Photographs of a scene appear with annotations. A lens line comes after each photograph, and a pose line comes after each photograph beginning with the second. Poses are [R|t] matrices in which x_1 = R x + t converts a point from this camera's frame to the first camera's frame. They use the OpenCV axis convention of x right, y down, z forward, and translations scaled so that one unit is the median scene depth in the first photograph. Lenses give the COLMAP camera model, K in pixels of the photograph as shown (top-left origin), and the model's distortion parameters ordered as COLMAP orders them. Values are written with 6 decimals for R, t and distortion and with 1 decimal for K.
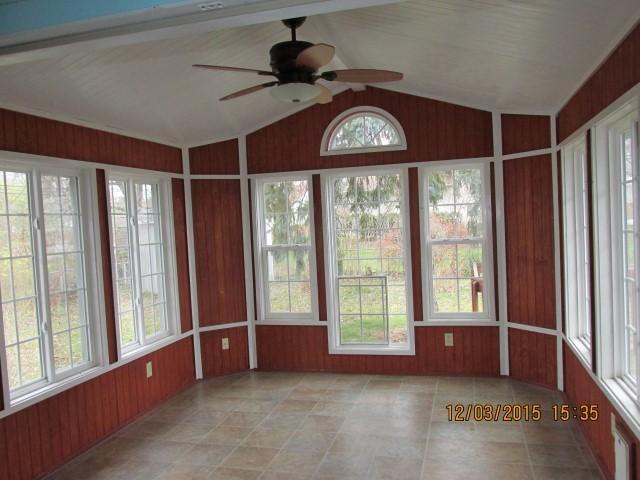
lens RADIAL K [[533.8, 0, 320.0], [0, 533.8, 240.0], [0, 0, 1]] dist [-0.022739, 0.001688]
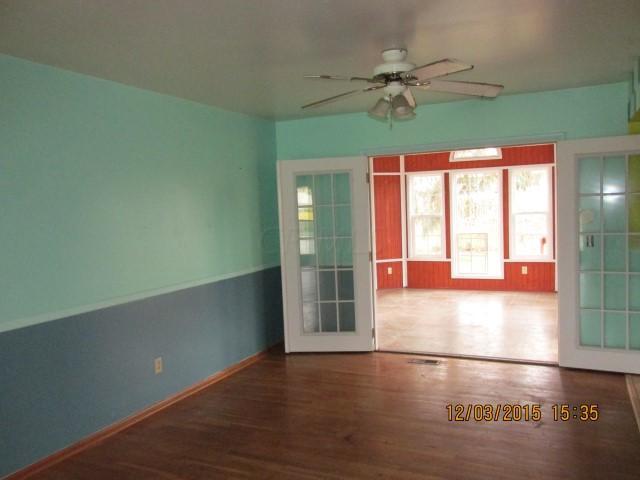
lens RADIAL K [[533.8, 0, 320.0], [0, 533.8, 240.0], [0, 0, 1]] dist [-0.022739, 0.001688]
pose [[0.984859, 0.023494, -0.171756, -0.113230], [-0.018745, 0.999397, 0.029223, 0.052436], [0.172339, -0.025561, 0.984706, -0.789064]]
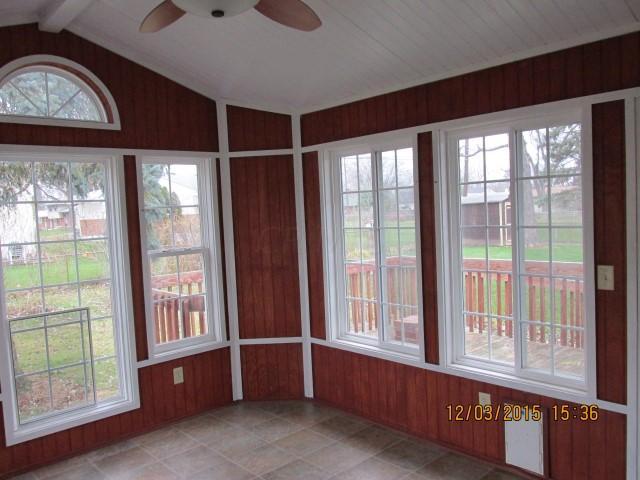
lens RADIAL K [[533.8, 0, 320.0], [0, 533.8, 240.0], [0, 0, 1]] dist [-0.022739, 0.001688]
pose [[0.536392, -0.024398, 0.843616, -0.310192], [0.053322, 0.998565, -0.005024, -0.000273], [-0.842283, 0.047678, 0.536923, 0.382288]]
